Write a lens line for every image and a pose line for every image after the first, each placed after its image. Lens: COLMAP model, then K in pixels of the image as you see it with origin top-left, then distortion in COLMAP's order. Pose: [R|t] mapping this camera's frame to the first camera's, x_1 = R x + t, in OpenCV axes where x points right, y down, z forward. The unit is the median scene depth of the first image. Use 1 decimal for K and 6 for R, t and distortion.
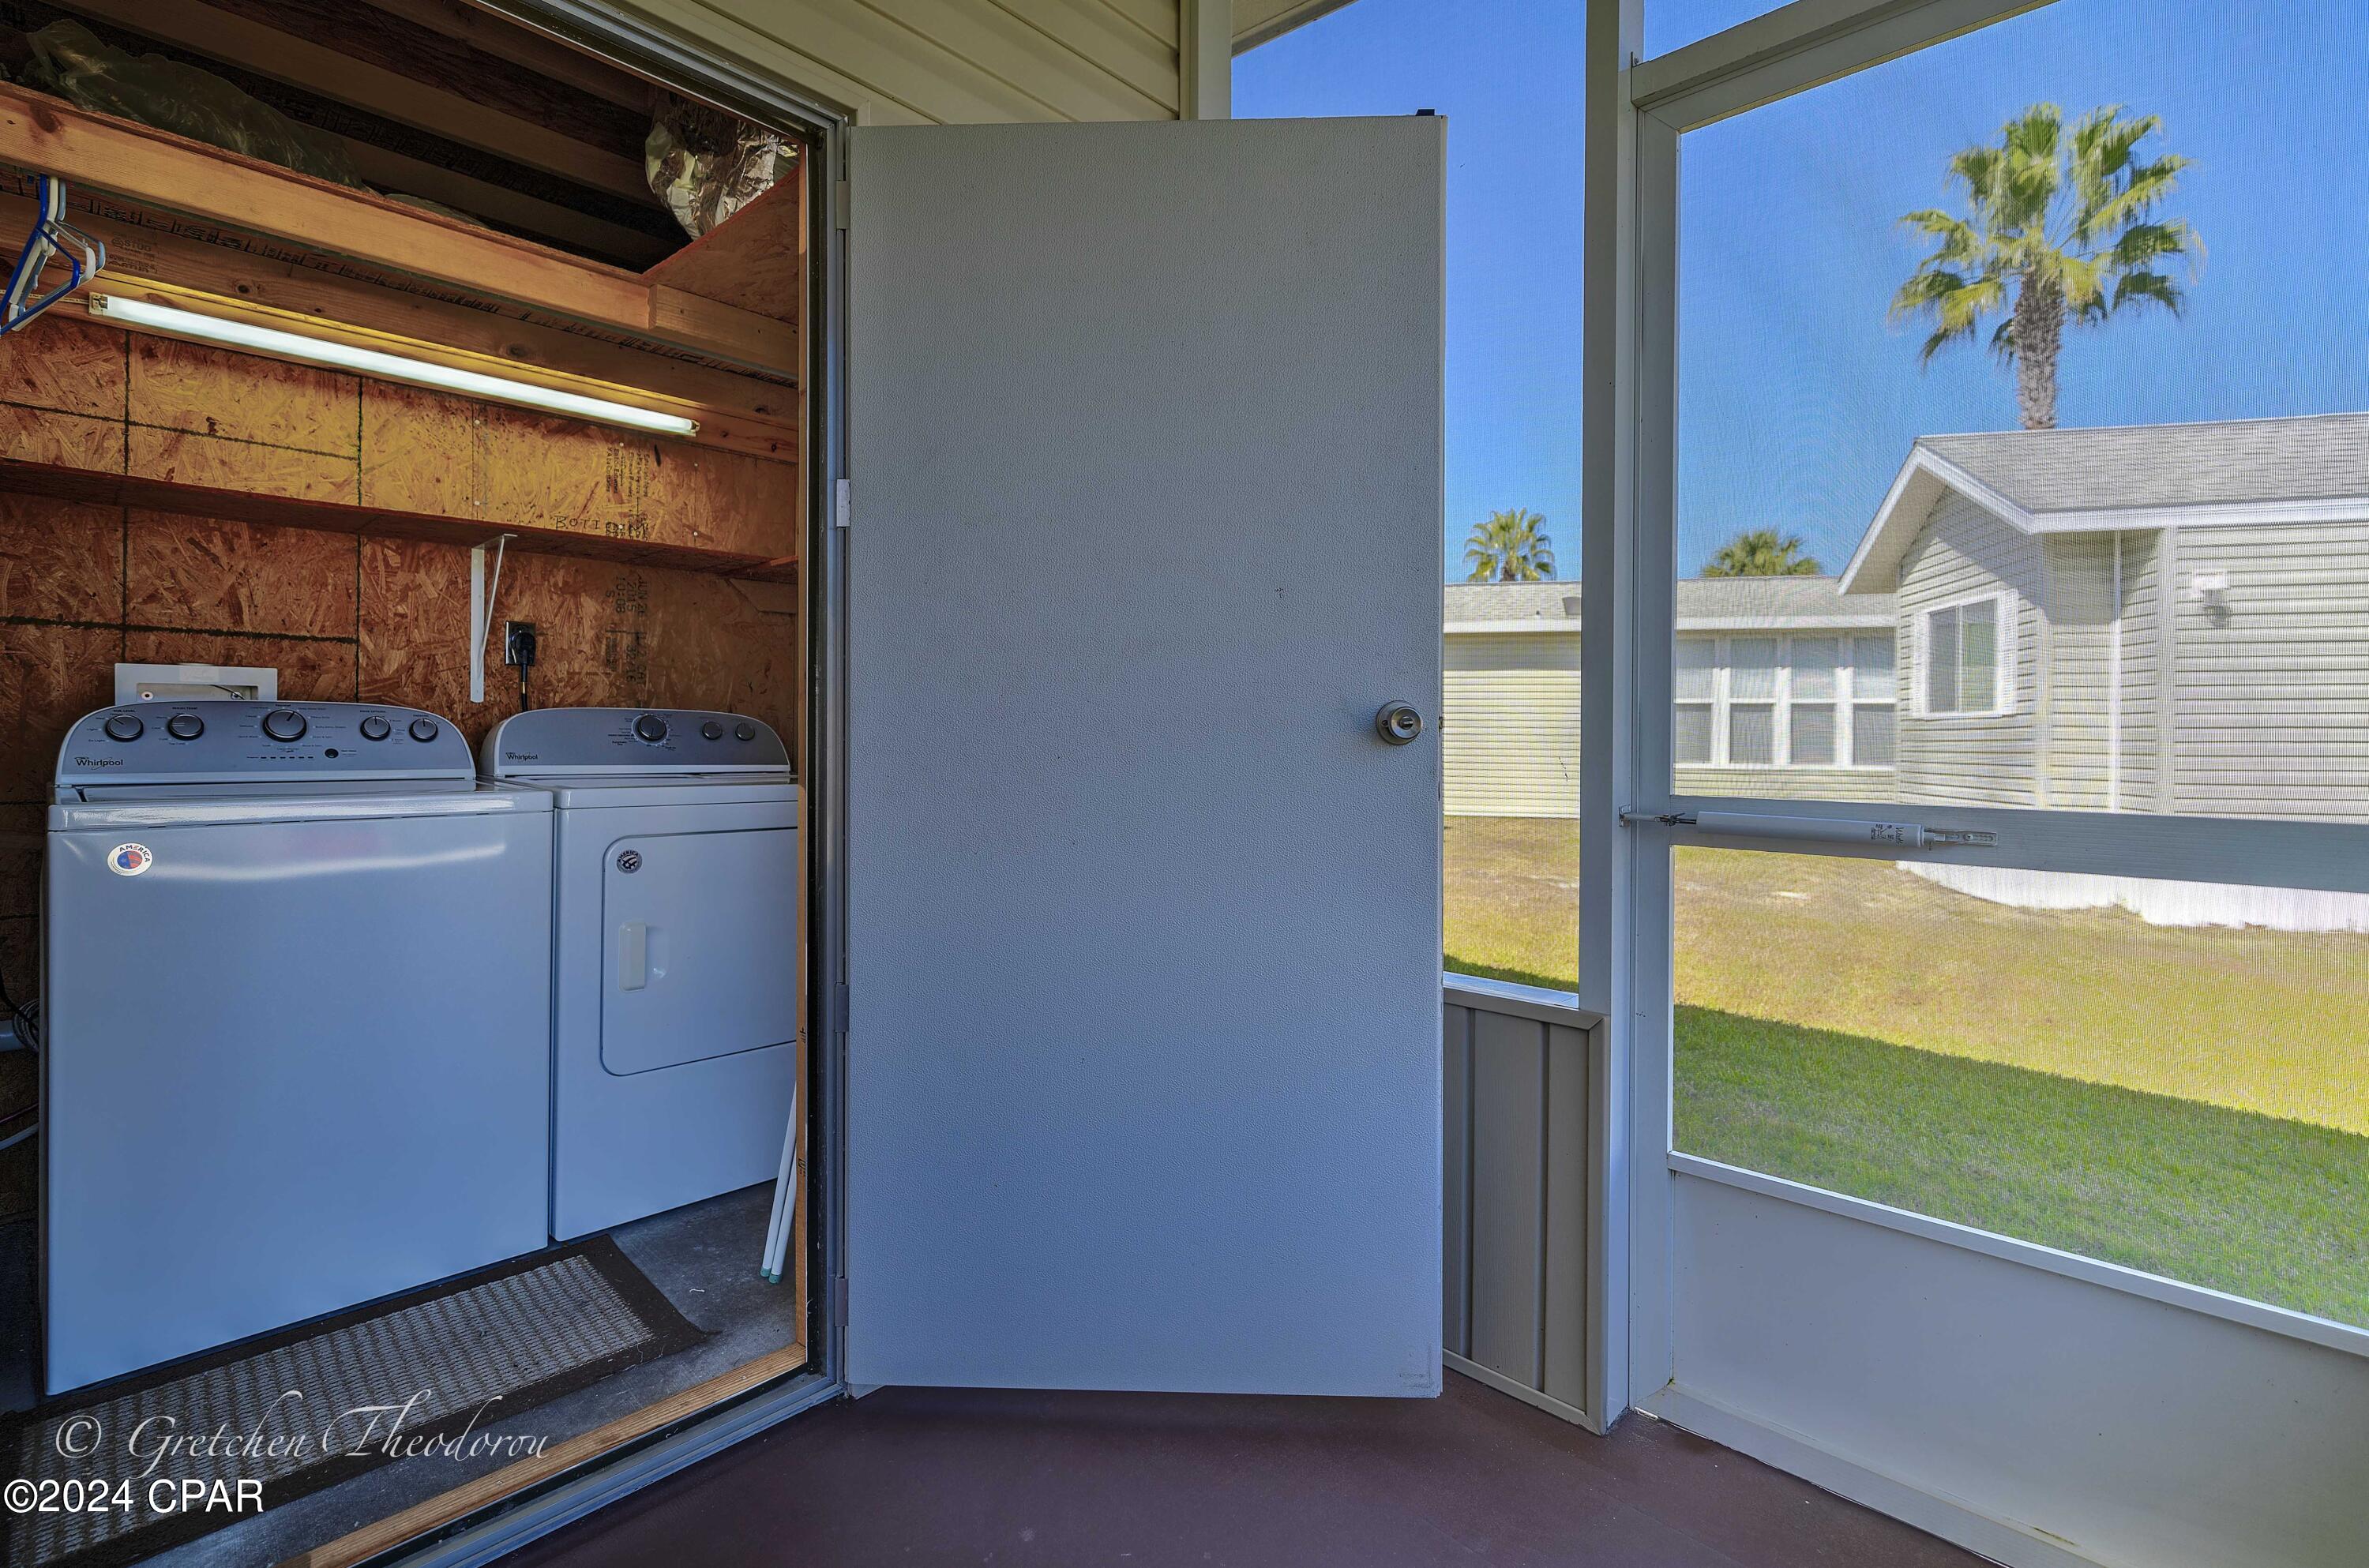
lens RADIAL K [[1046.5, 0, 1183.4], [0, 1046.5, 738.2], [0, 0, 1]] dist [-0.000397, -0.000340]
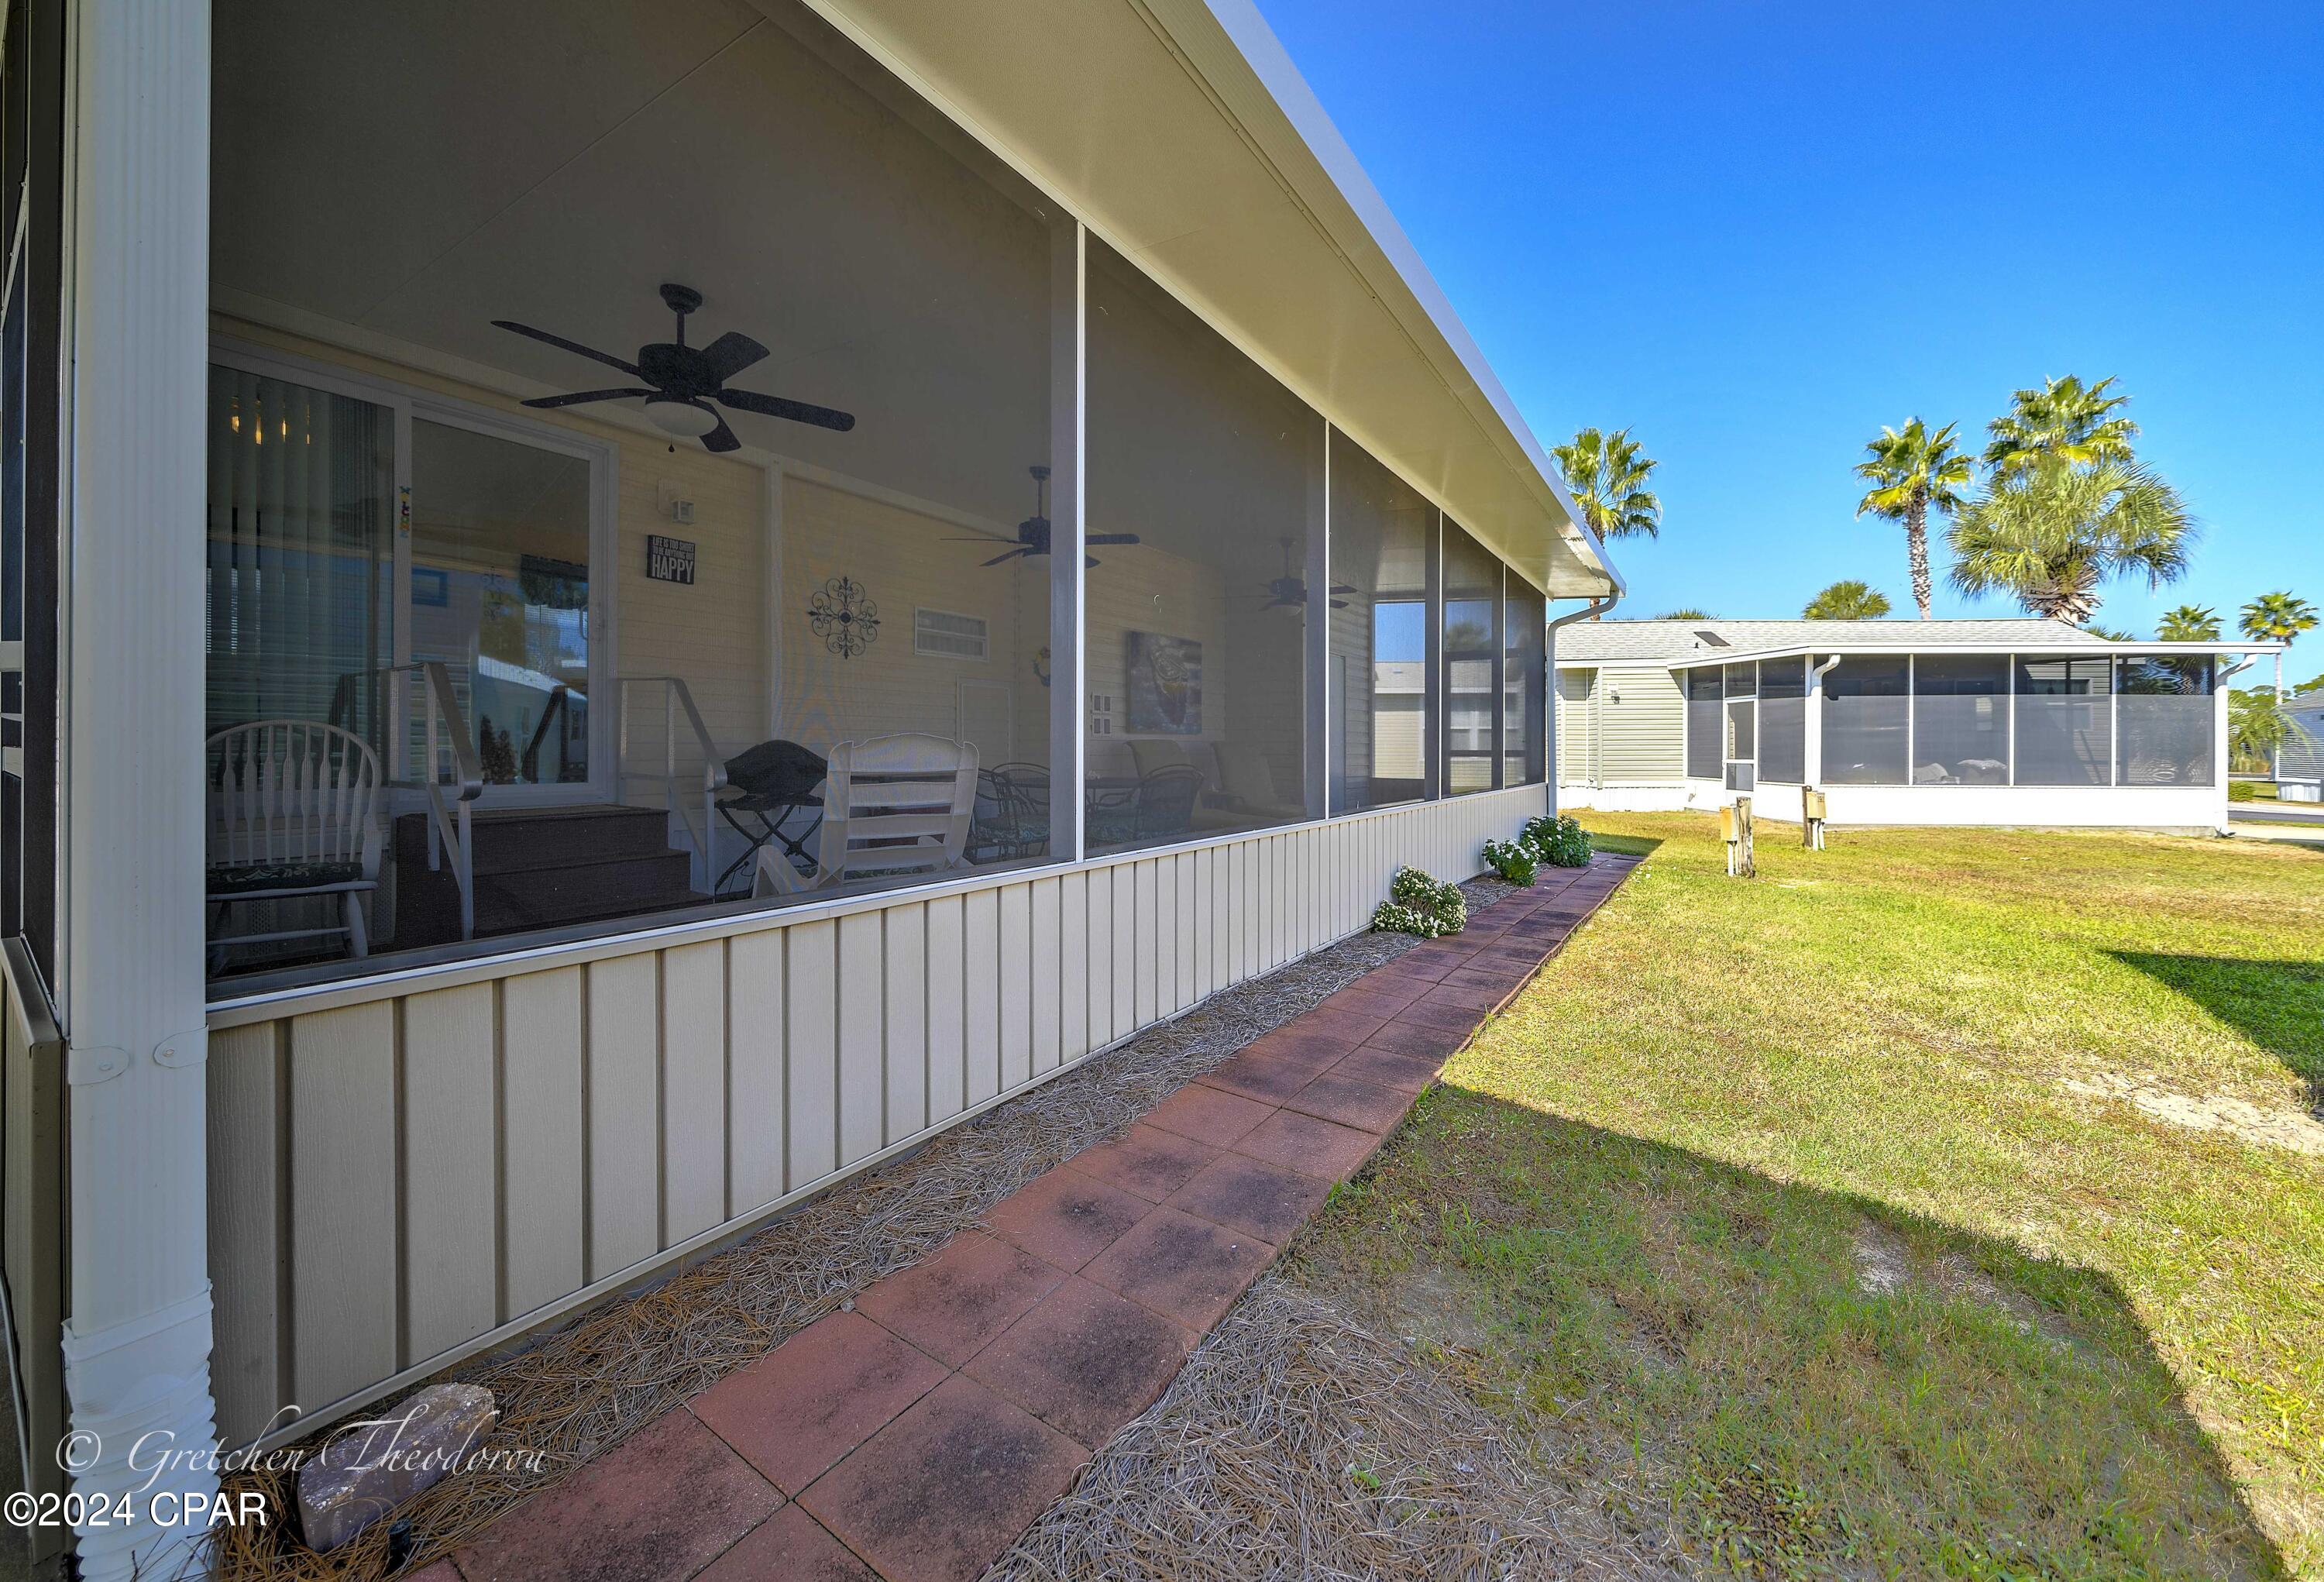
lens RADIAL K [[844.5, 0, 1185.1], [0, 844.5, 743.5], [0, 0, 1]] dist [-0.003330, 0.000127]
pose [[0.983570, -0.004214, 0.180479, -0.248660], [0.005842, 0.999947, -0.008492, 0.005257], [-0.180433, 0.009407, 0.983542, -0.459412]]
